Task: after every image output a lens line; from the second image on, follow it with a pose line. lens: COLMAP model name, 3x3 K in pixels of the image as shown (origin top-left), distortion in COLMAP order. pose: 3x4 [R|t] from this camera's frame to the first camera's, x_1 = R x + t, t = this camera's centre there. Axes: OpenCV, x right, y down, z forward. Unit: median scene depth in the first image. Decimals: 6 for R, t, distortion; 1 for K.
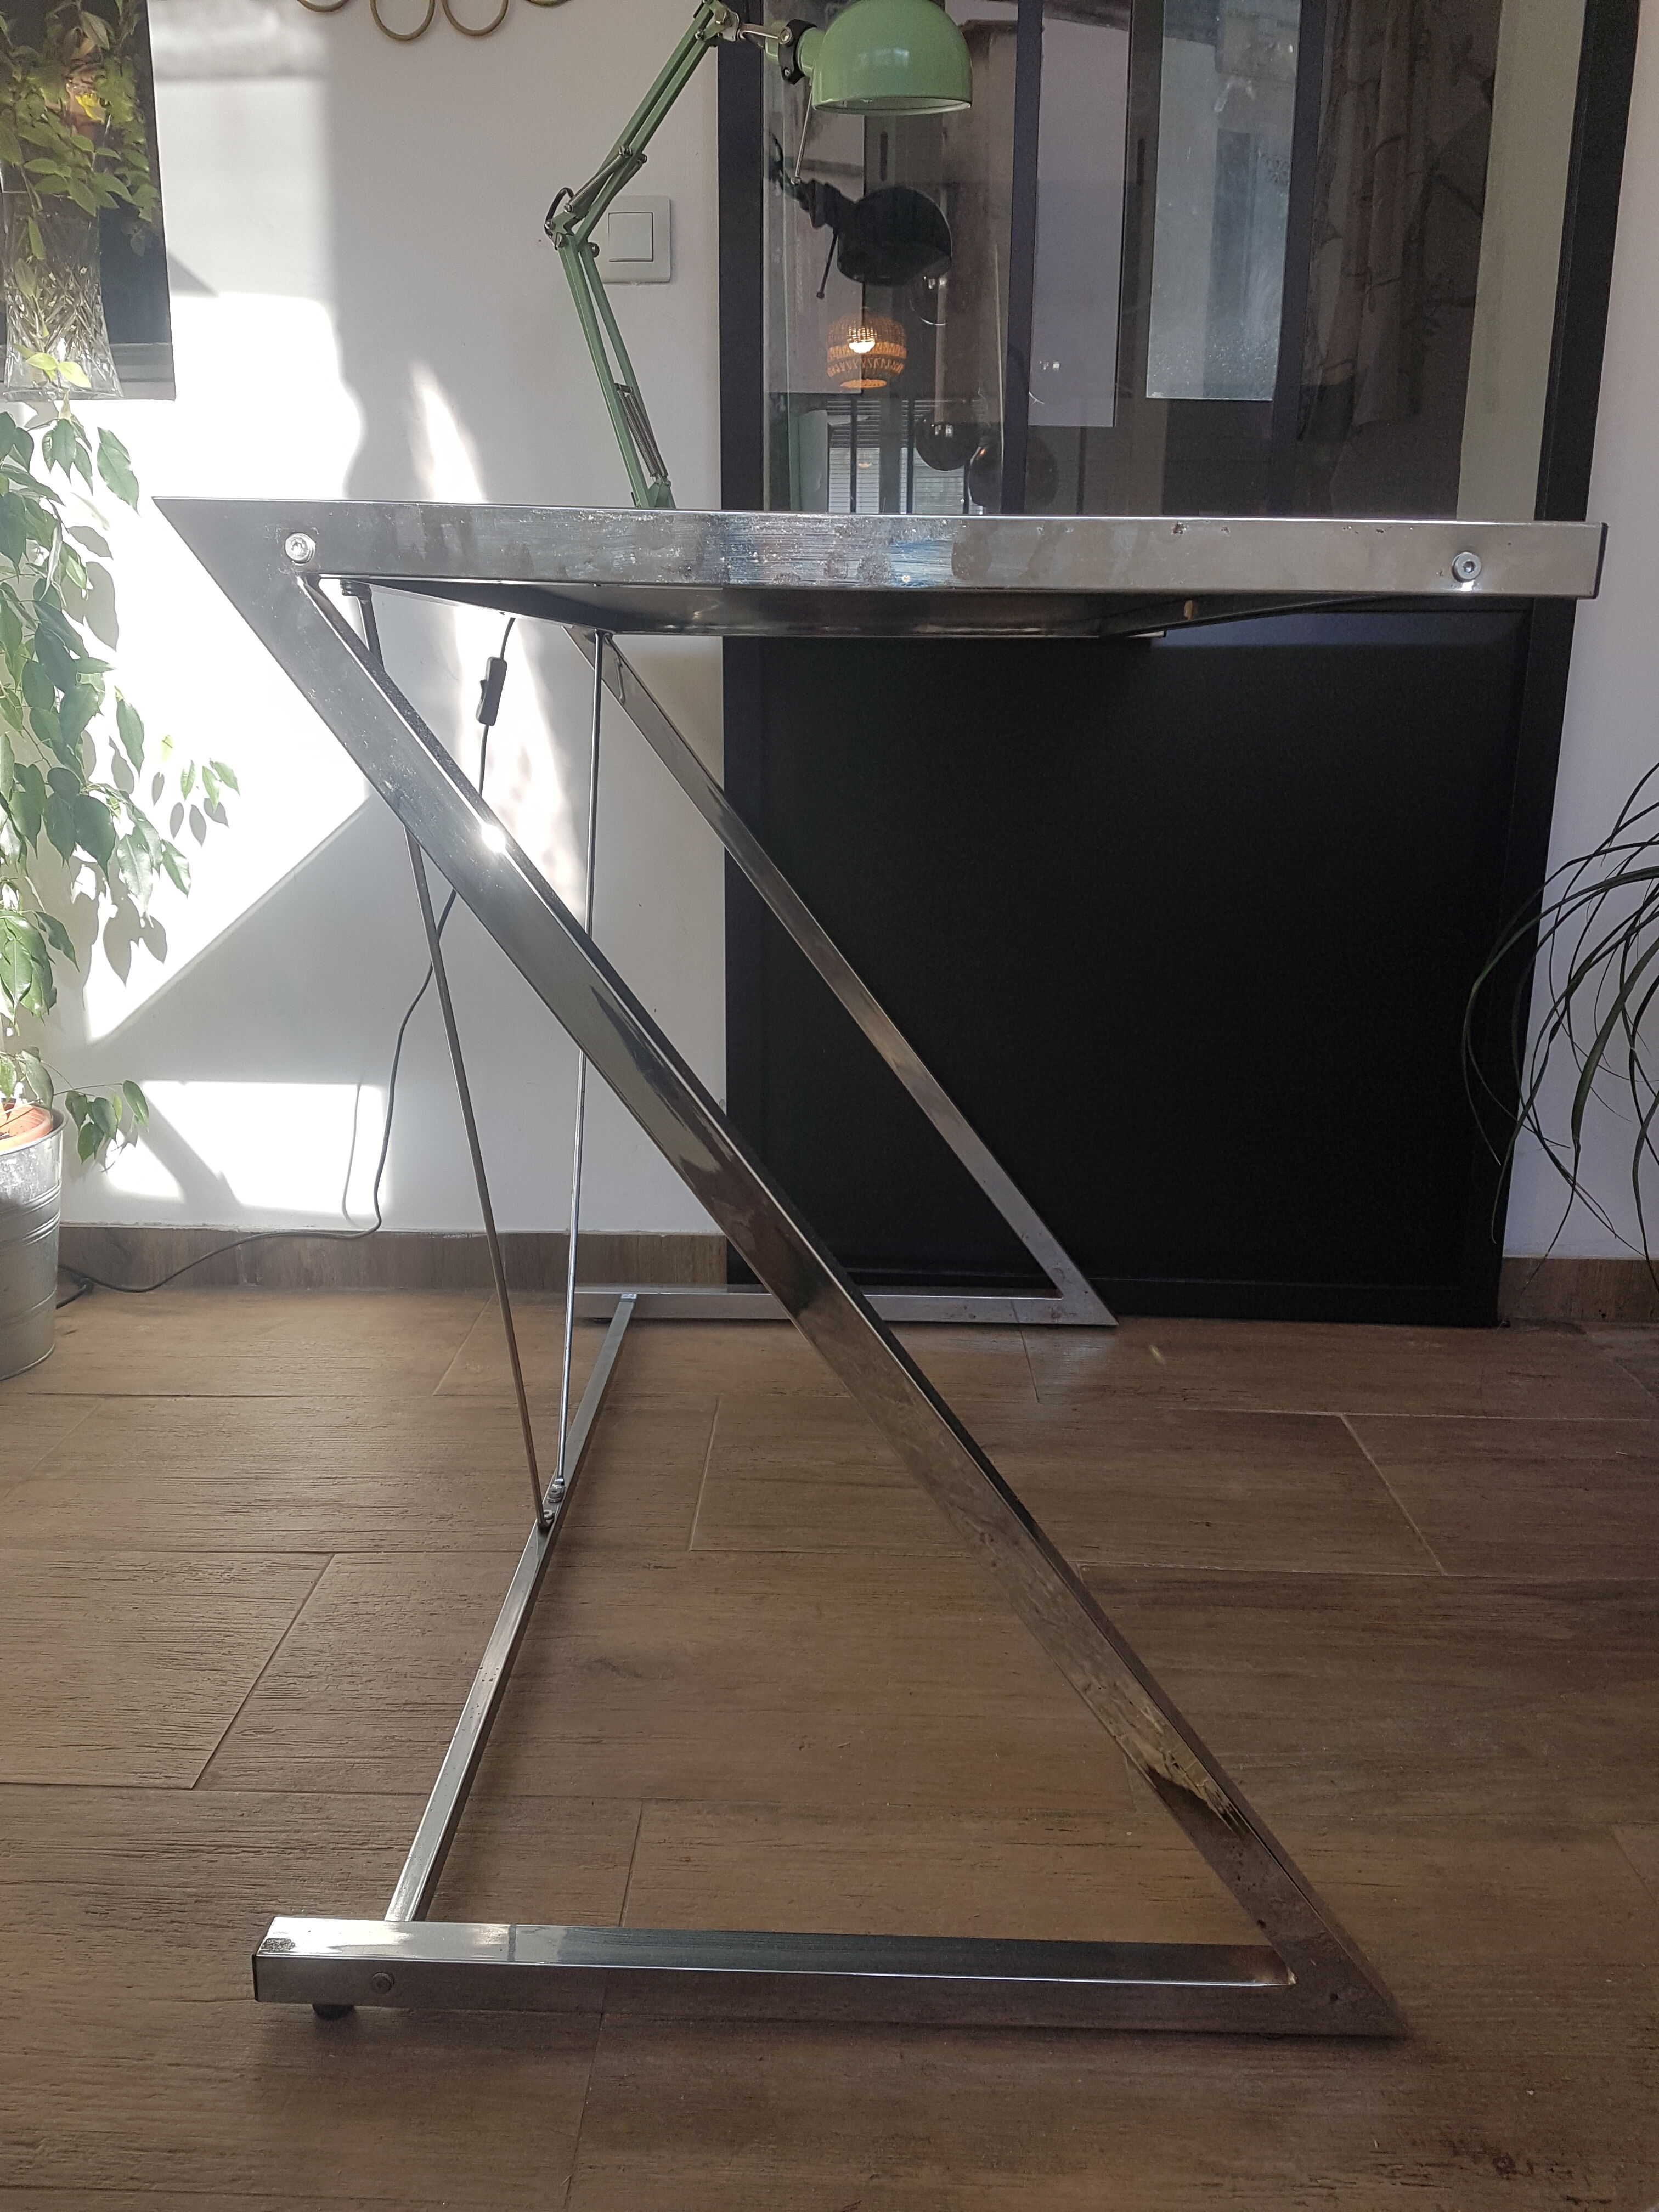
lens RADIAL K [[1746.4, 0, 821.6], [0, 1746.4, 1094.9], [0, 0, 1]] dist [0.105569, -0.148920]
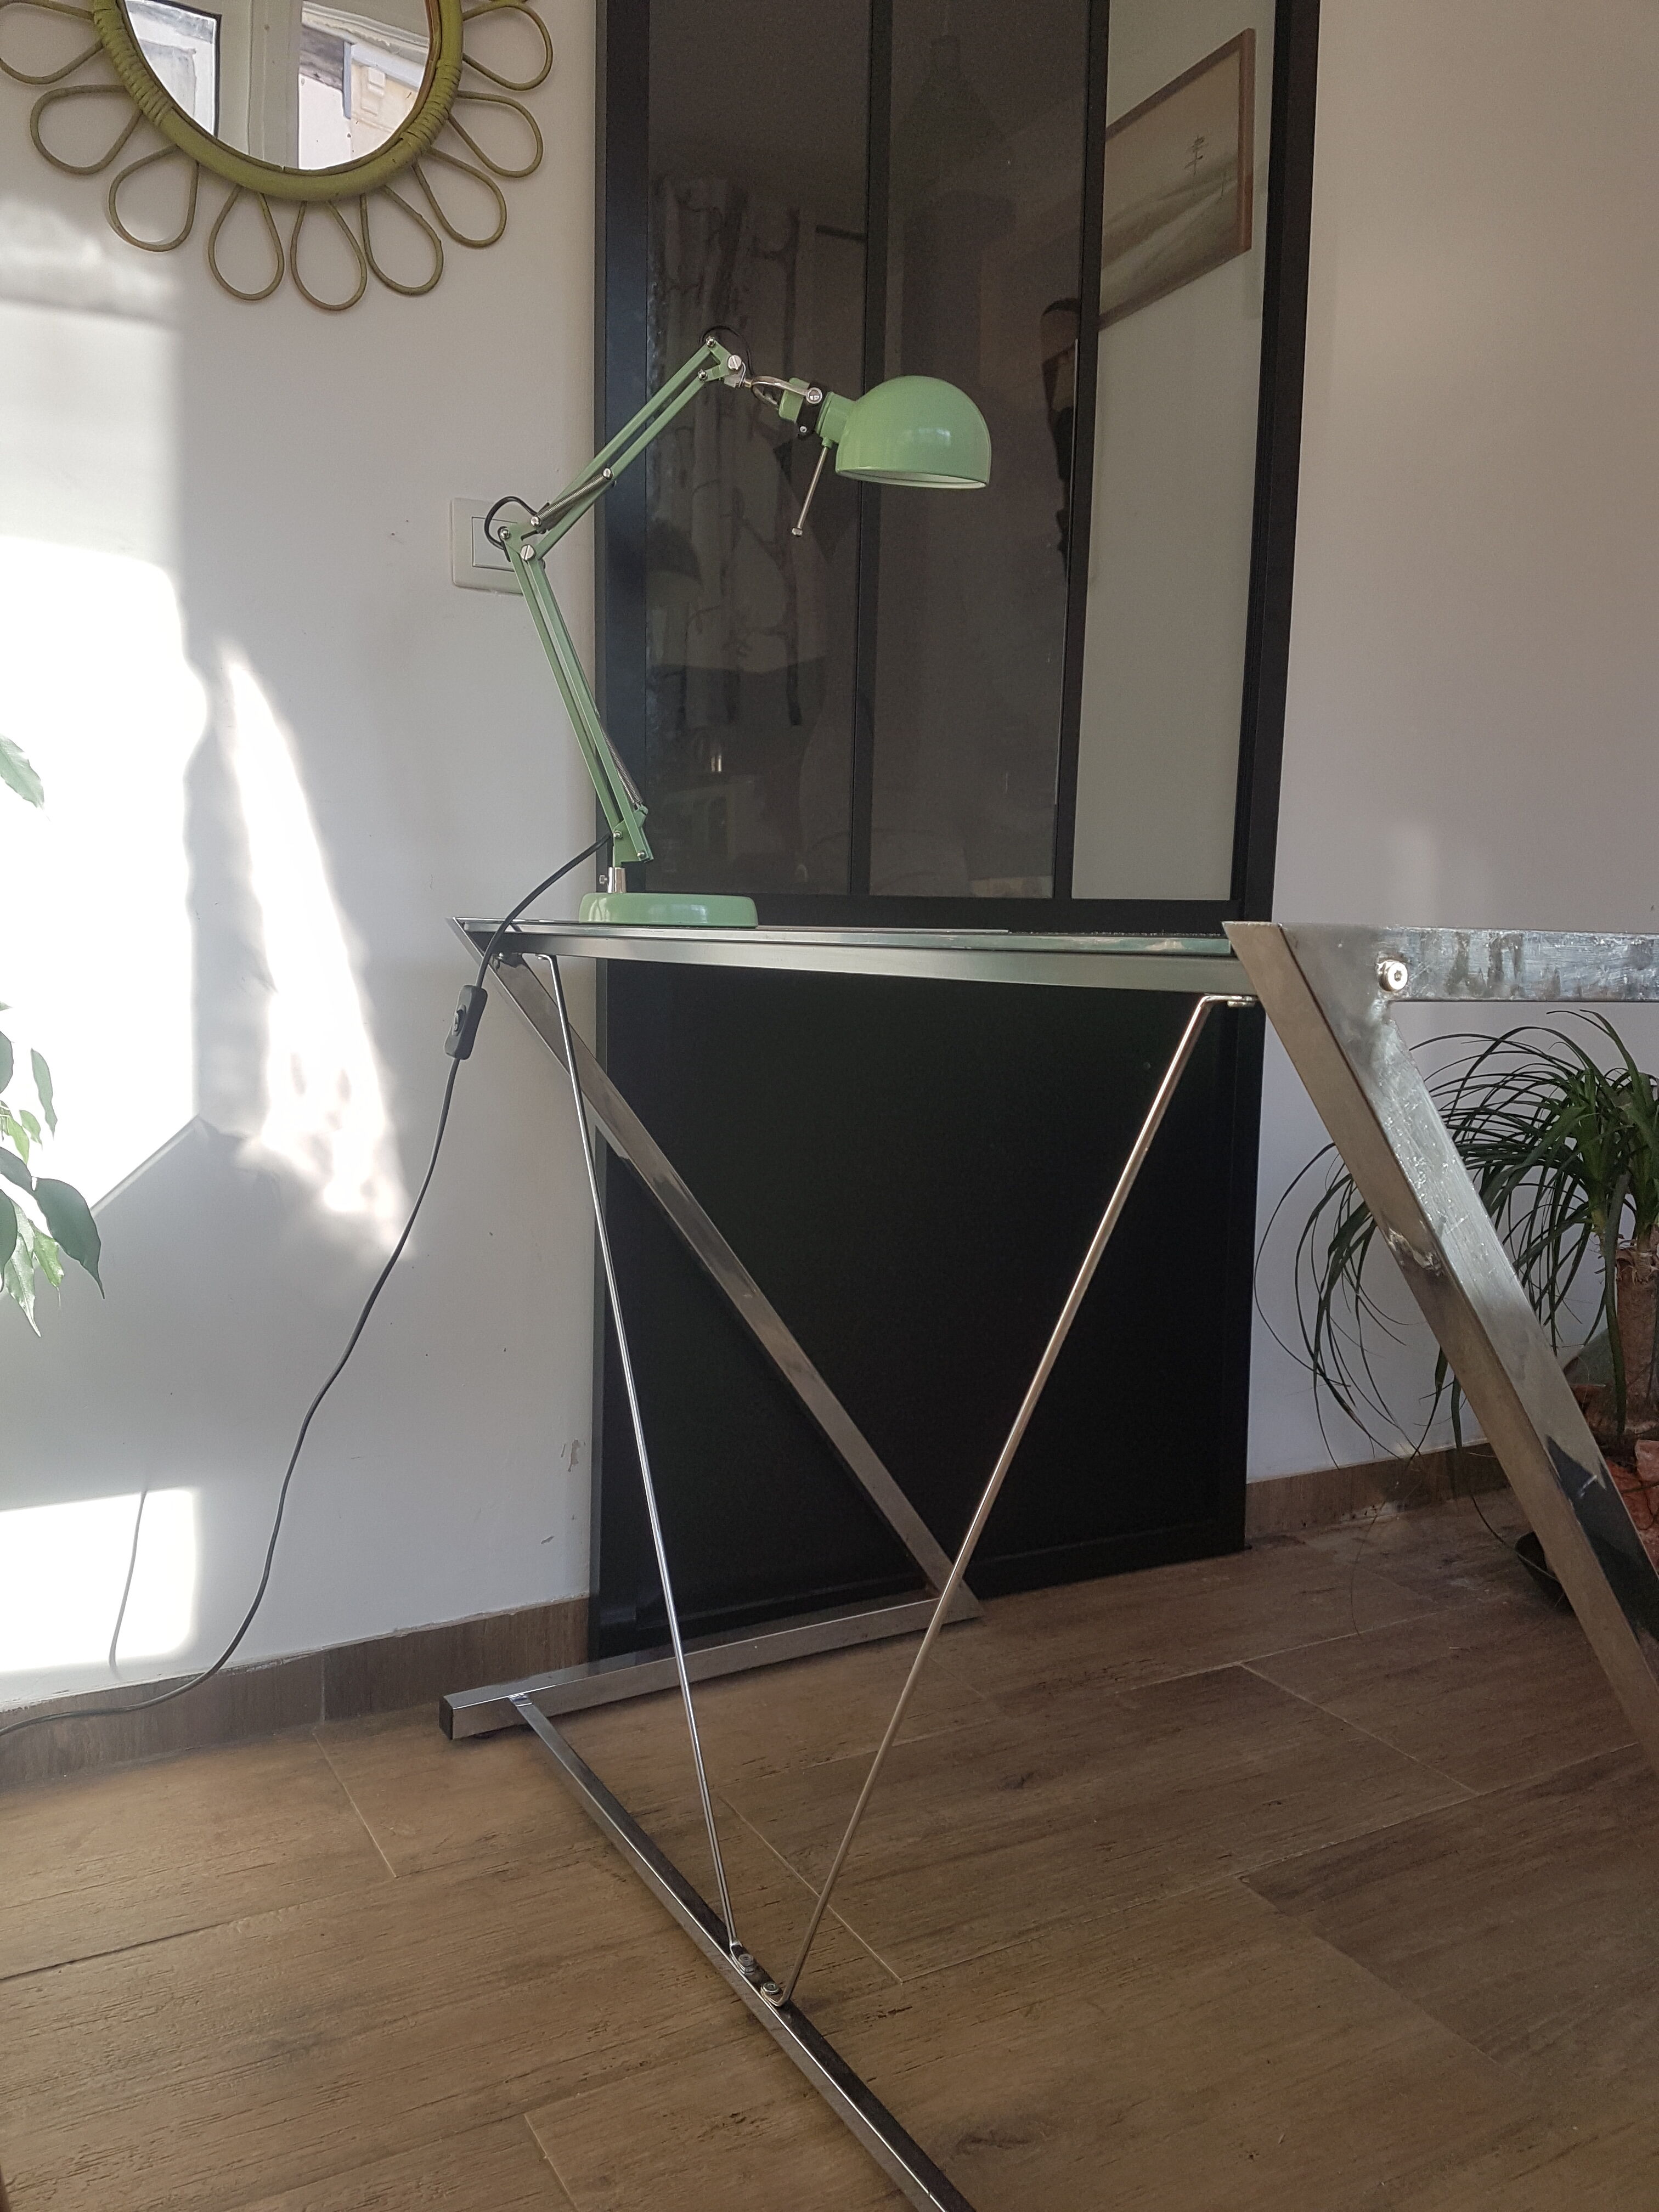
lens RADIAL K [[1746.4, 0, 821.6], [0, 1746.4, 1094.9], [0, 0, 1]] dist [0.105569, -0.148920]
pose [[0.861046, -0.044401, 0.506586, -0.456354], [0.110120, 0.988824, -0.100504, -0.080674], [-0.496461, 0.142323, 0.856312, 0.154516]]
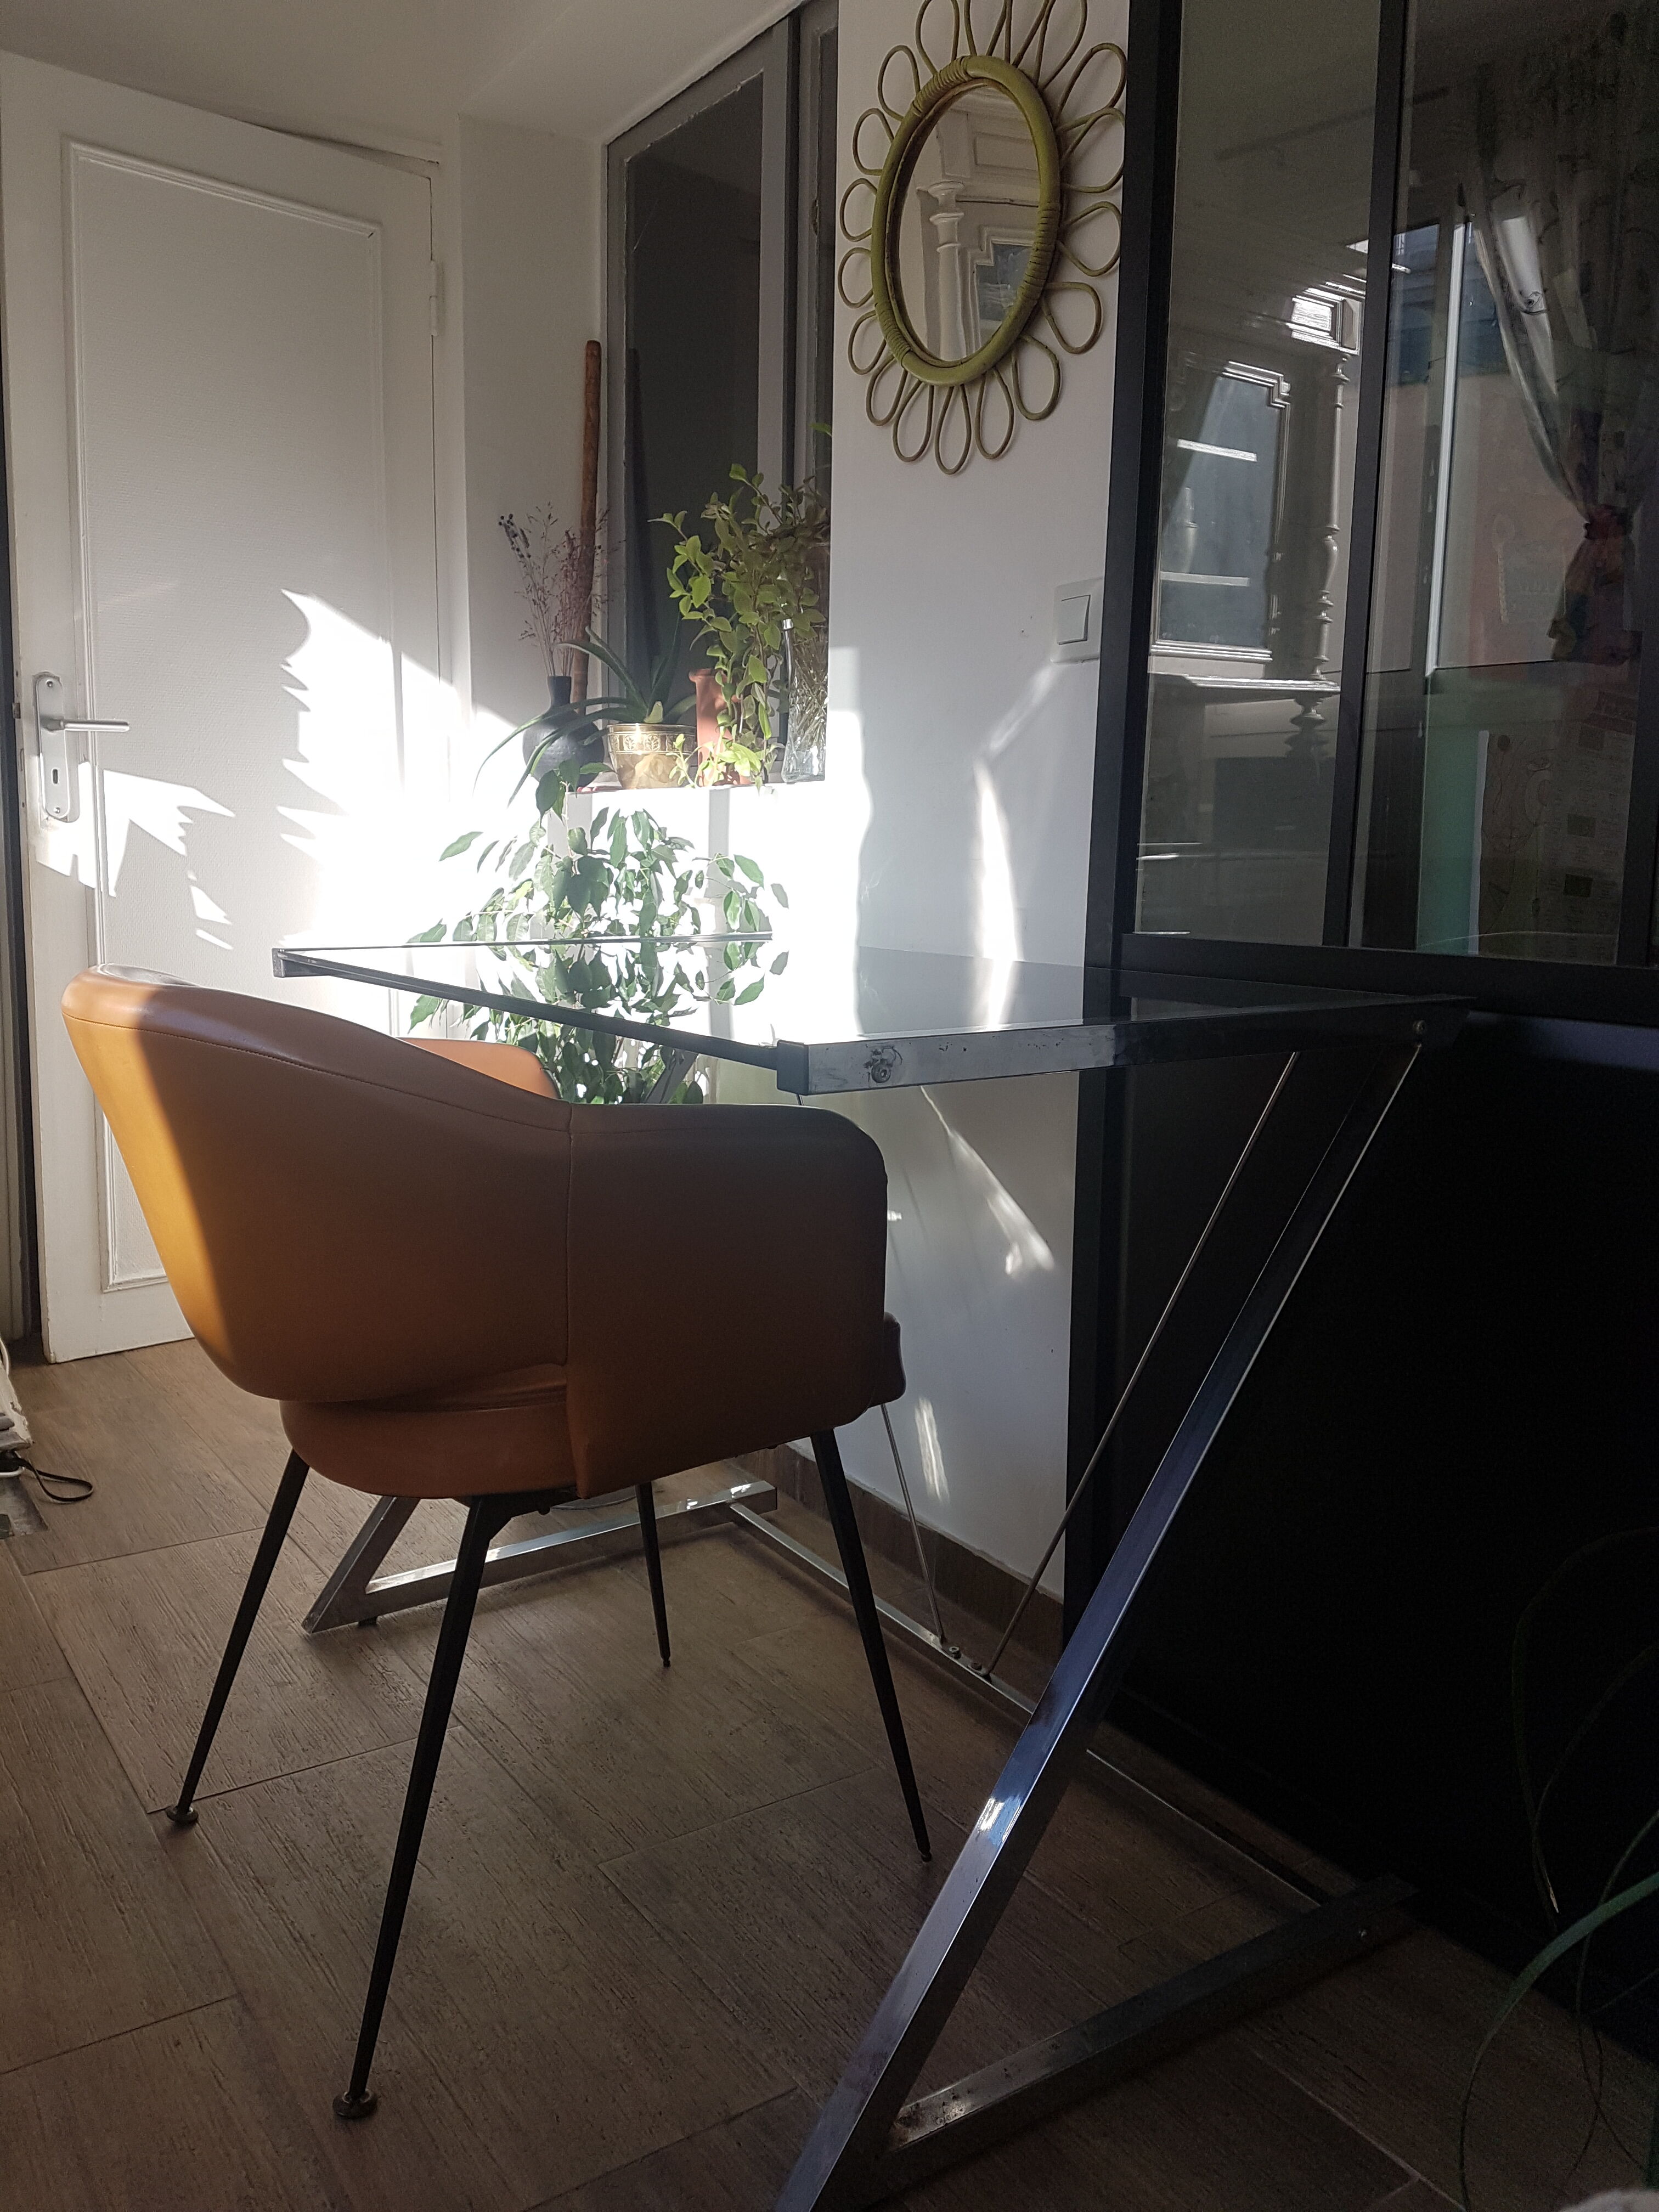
lens RADIAL K [[1718.8, 0, 796.7], [0, 1718.8, 1108.6], [0, 0, 1]] dist [0.062620, -0.156429]
pose [[0.561729, 0.131308, -0.816835, 0.660241], [-0.210269, 0.977563, 0.012546, -0.189884], [0.800155, 0.164708, 0.576736, 0.351765]]
